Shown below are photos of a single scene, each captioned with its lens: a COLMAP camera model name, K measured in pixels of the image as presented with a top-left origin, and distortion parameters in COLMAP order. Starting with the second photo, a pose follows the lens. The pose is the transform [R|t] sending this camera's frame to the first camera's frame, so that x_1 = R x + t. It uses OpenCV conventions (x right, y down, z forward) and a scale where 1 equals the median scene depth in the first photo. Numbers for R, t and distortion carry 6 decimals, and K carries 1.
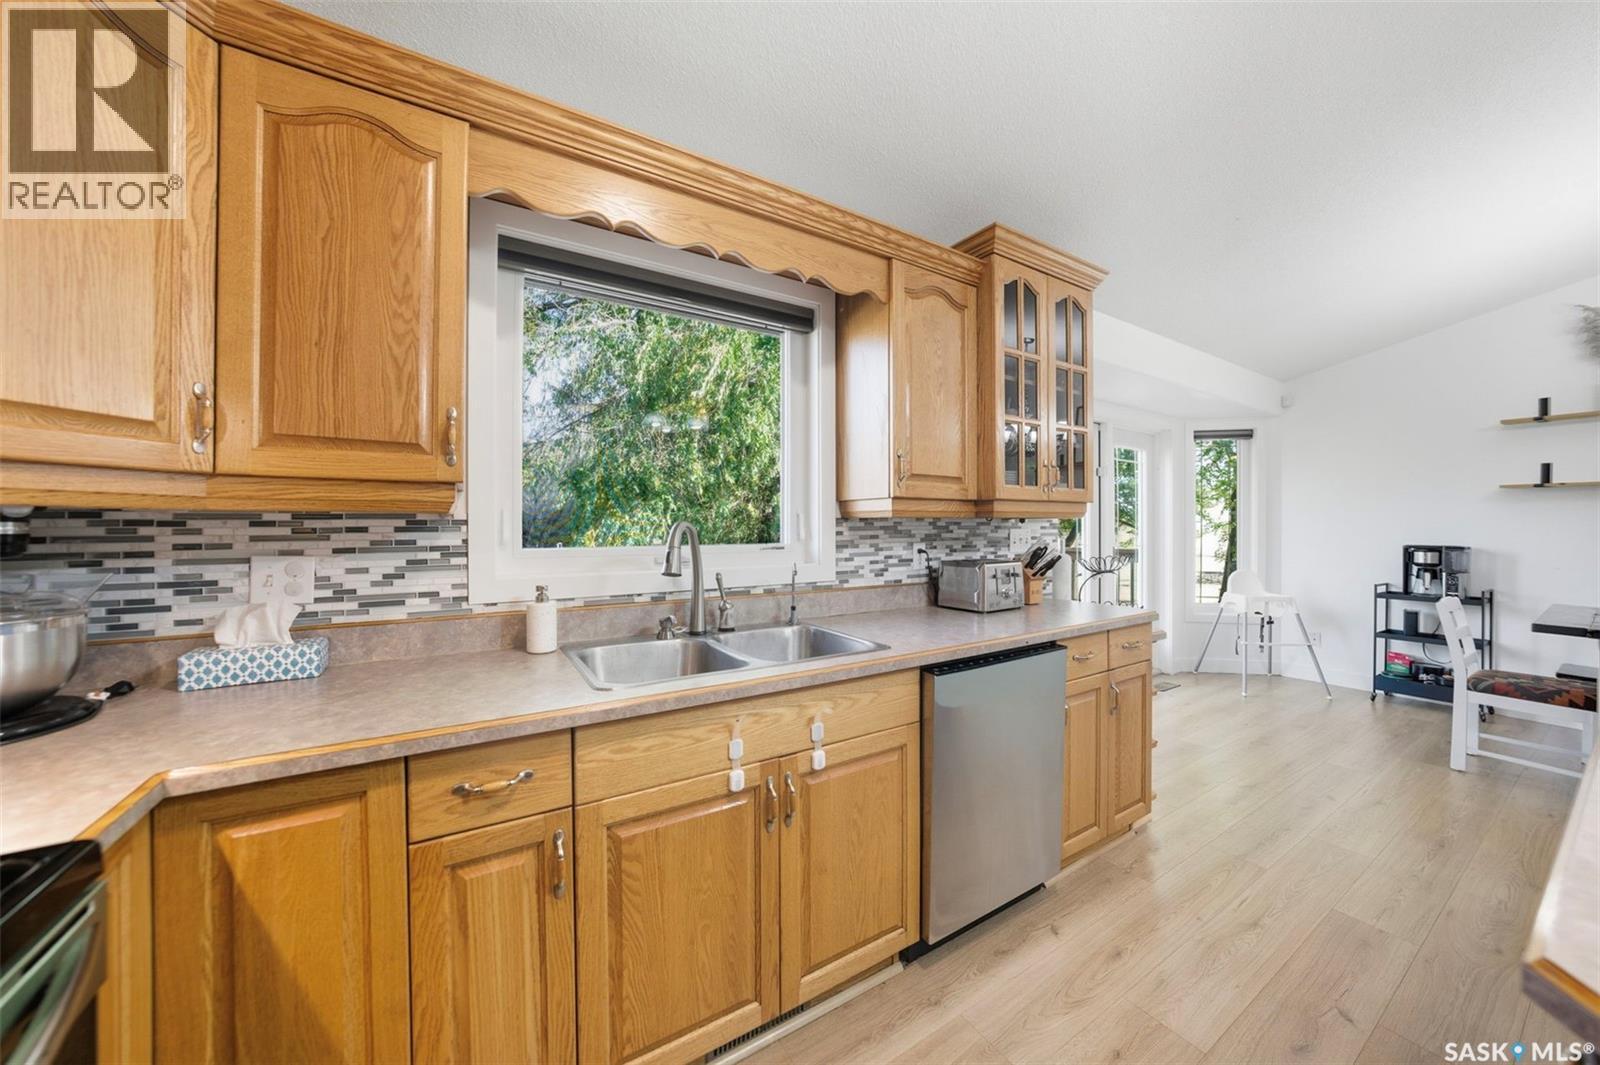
lens RADIAL K [[560.4, 0, 796.1], [0, 560.4, 525.0], [0, 0, 1]] dist [-0.021534, 0.002494]
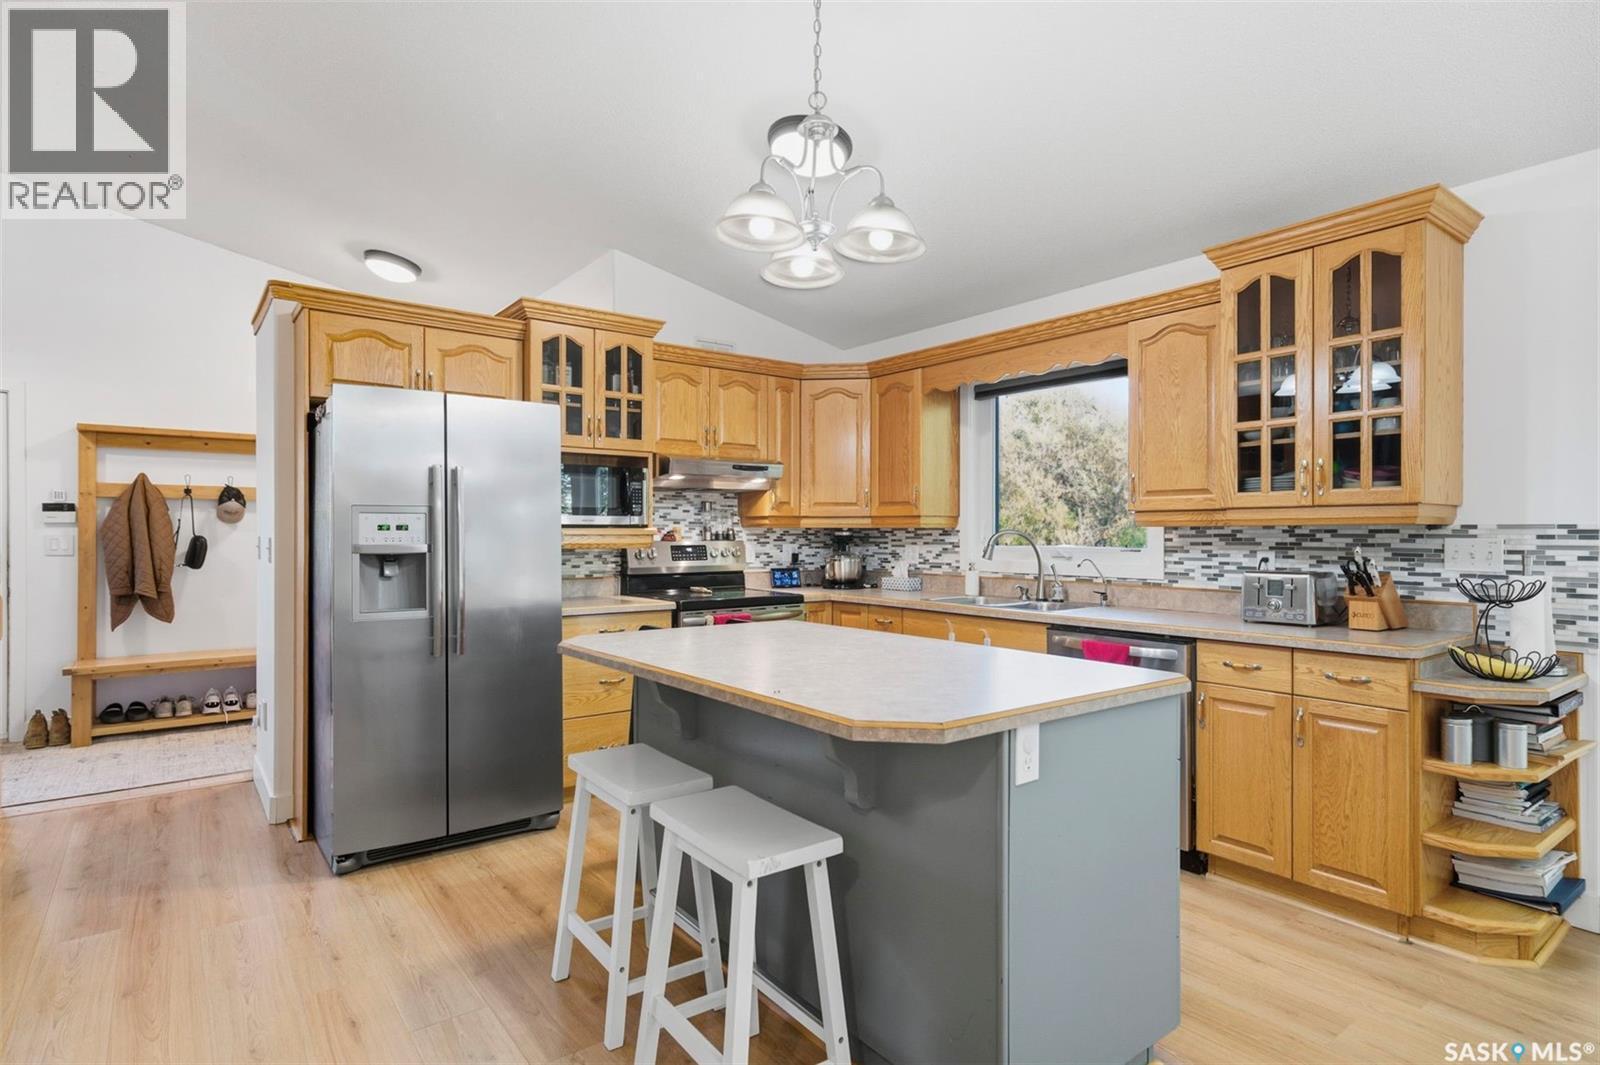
lens RADIAL K [[824.5, 0, 804.8], [0, 824.5, 538.0], [0, 0, 1]] dist [0.018464, -0.000245]
pose [[0.101881, 0.007709, -0.994767, 2.317090], [0.001447, 0.999968, 0.007897, -0.005025], [0.994796, -0.002244, 0.101866, 0.087208]]
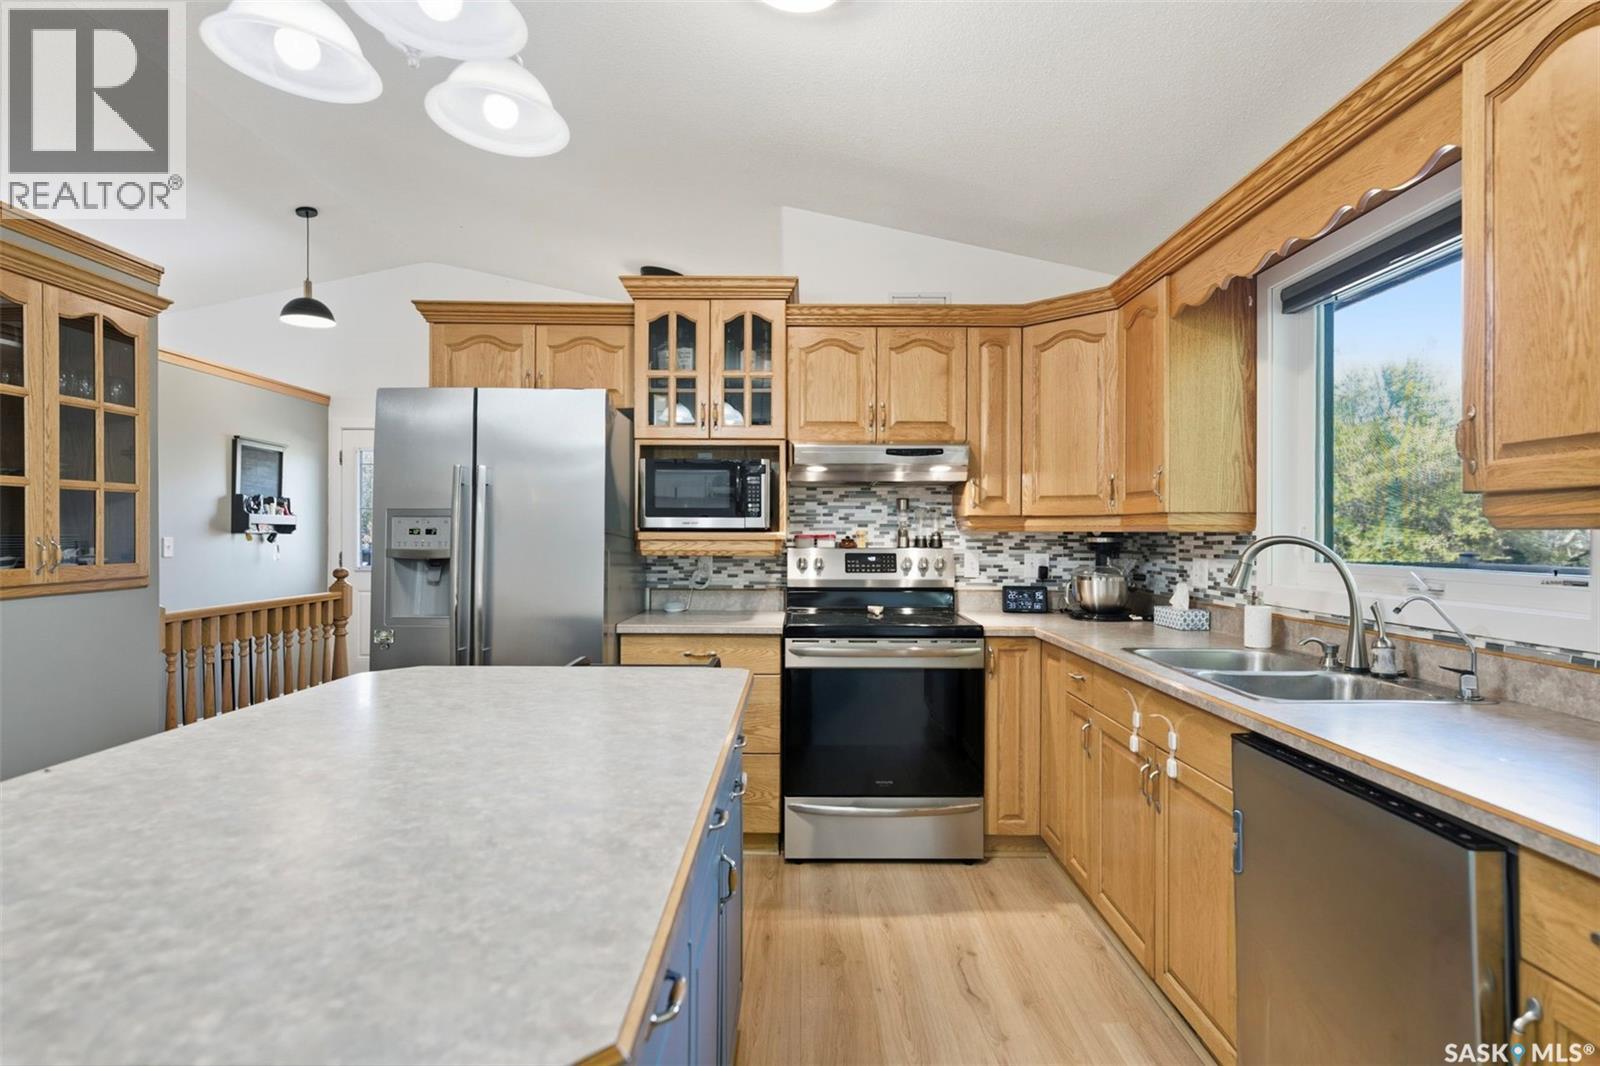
lens RADIAL K [[805.9, 0, 809.4], [0, 805.9, 529.6], [0, 0, 1]] dist [0.016370, -0.001799]
pose [[-0.515207, -0.006518, -0.857041, 1.411106], [-0.001408, 0.999976, -0.006758, -0.009102], [0.857065, -0.002275, -0.515204, 1.009212]]
